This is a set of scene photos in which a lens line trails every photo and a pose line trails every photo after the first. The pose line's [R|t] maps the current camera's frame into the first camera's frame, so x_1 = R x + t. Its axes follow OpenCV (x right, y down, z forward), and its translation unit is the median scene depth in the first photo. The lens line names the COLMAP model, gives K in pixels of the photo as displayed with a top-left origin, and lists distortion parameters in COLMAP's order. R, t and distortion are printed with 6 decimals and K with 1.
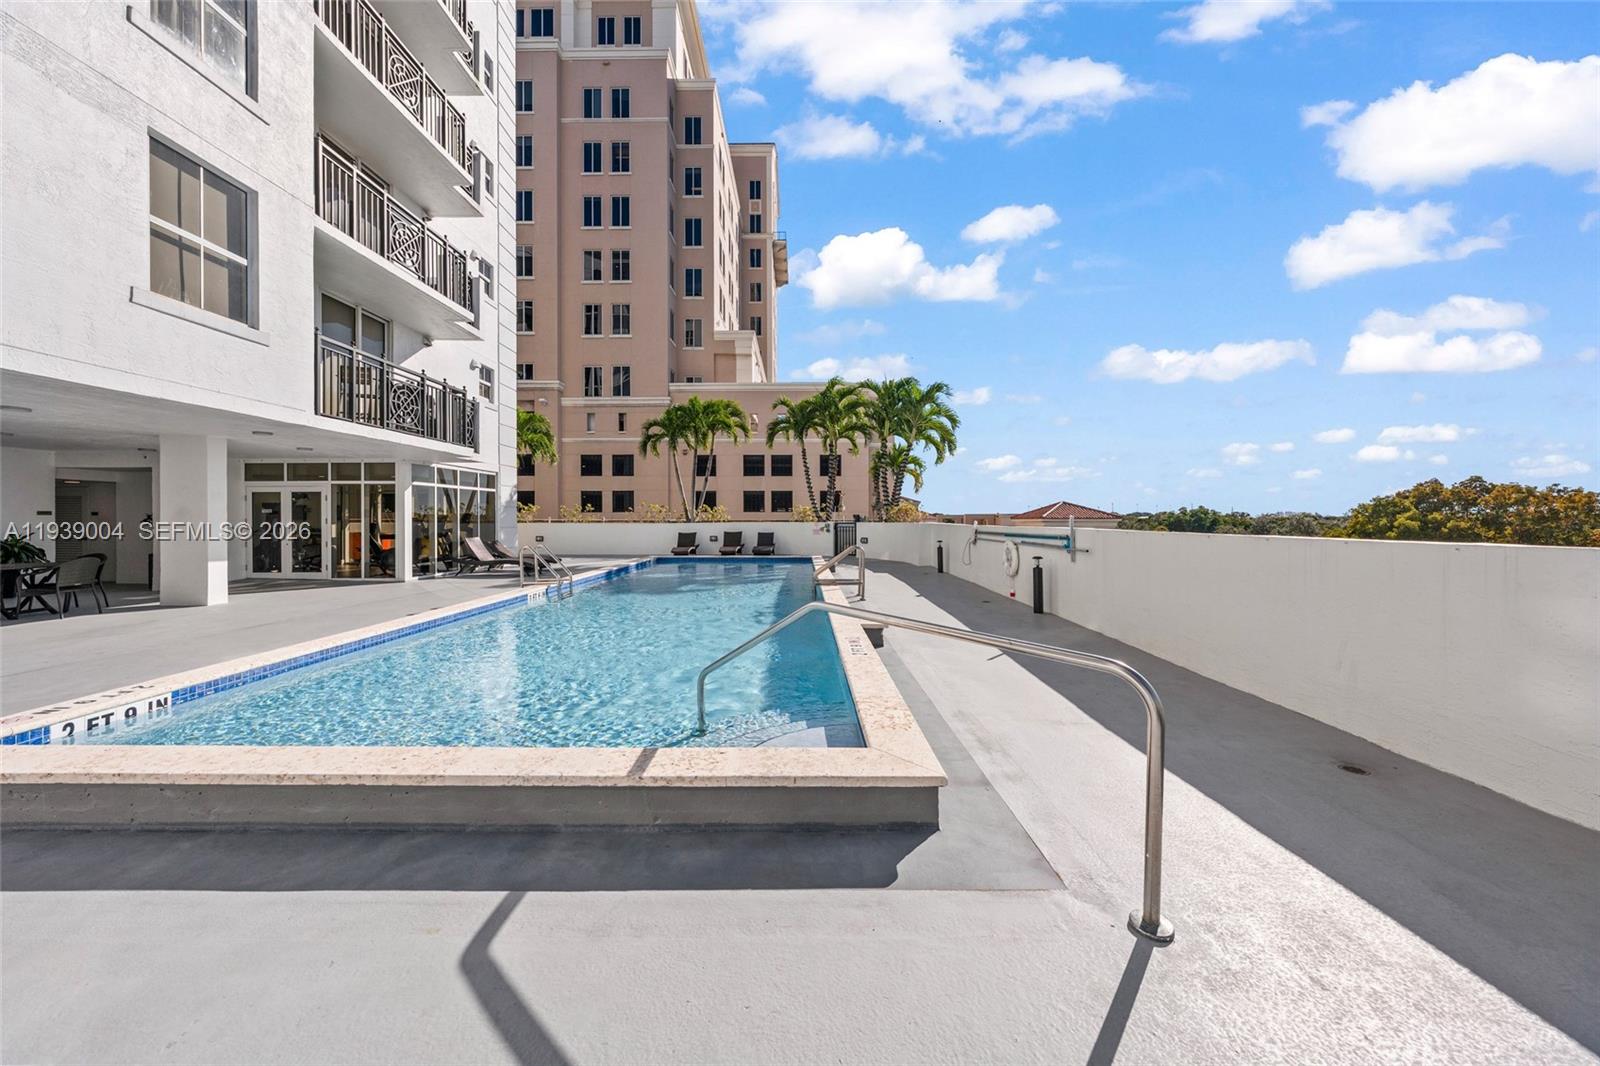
lens RADIAL K [[550.9, 0, 797.7], [0, 550.9, 518.0], [0, 0, 1]] dist [-0.000624, -0.000190]
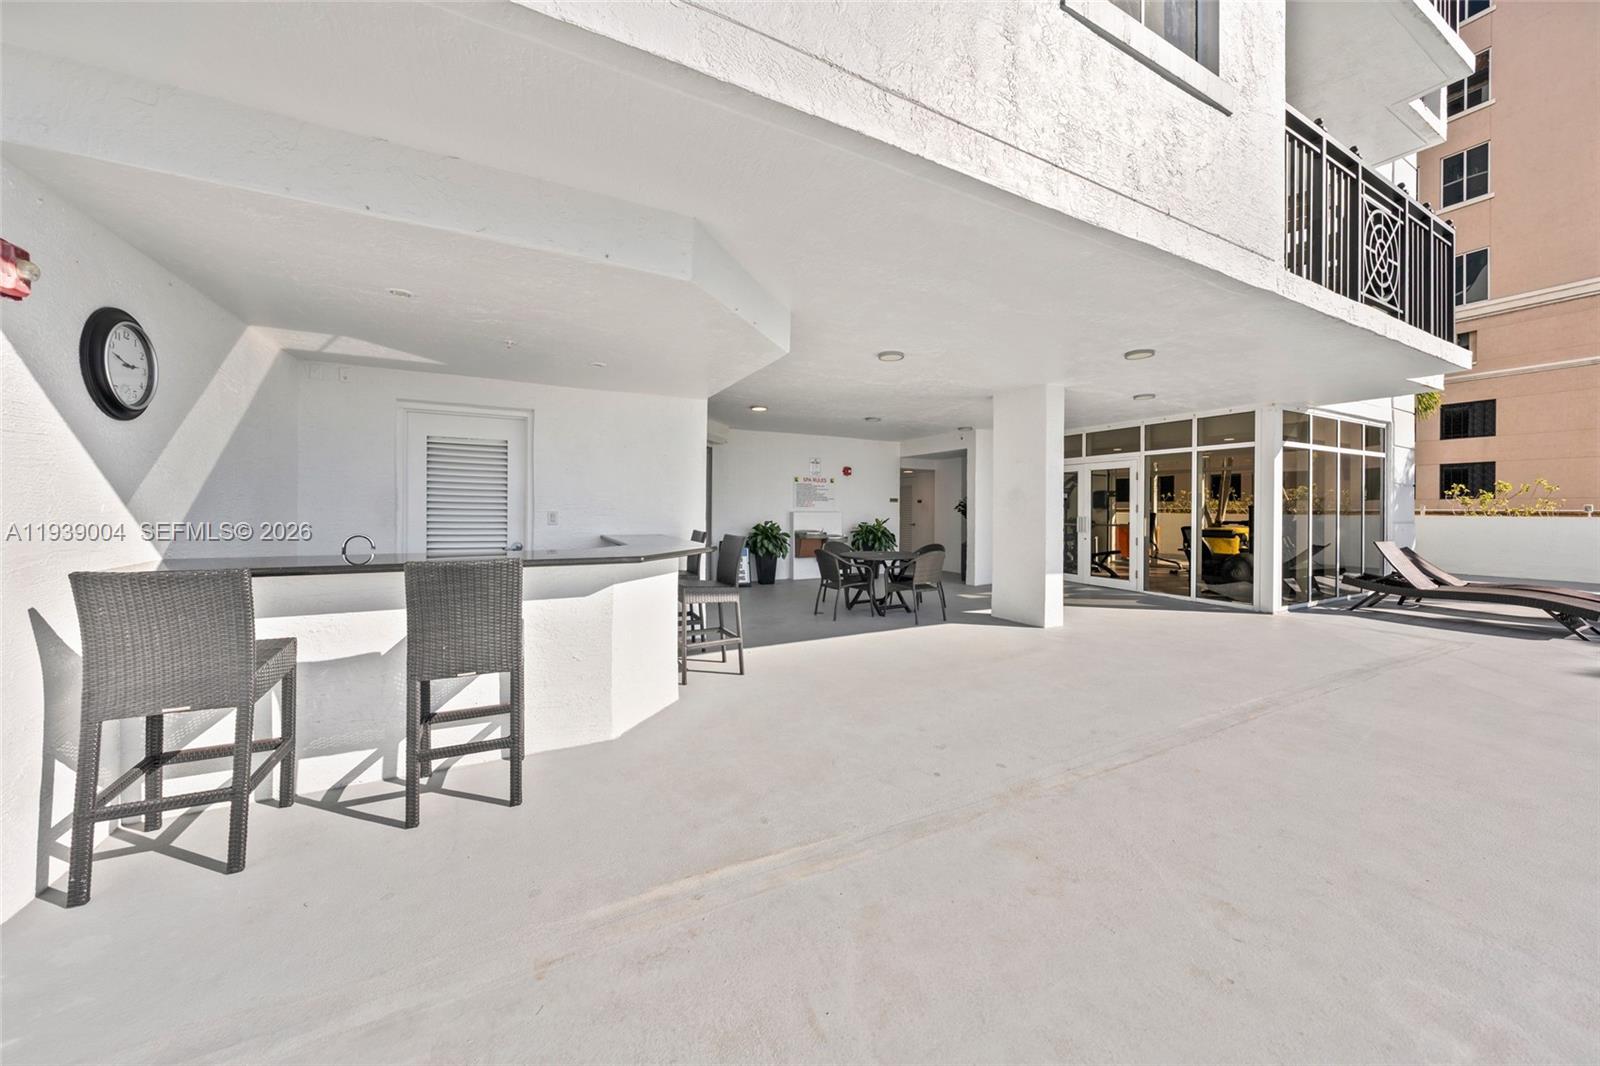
lens RADIAL K [[550.9, 0, 797.7], [0, 550.9, 518.0], [0, 0, 1]] dist [-0.000624, -0.000190]
pose [[0.464457, 0.017907, -0.885414, -0.437032], [-0.003499, 0.999825, 0.018385, 0.005802], [0.885589, -0.005441, 0.464439, 0.289447]]
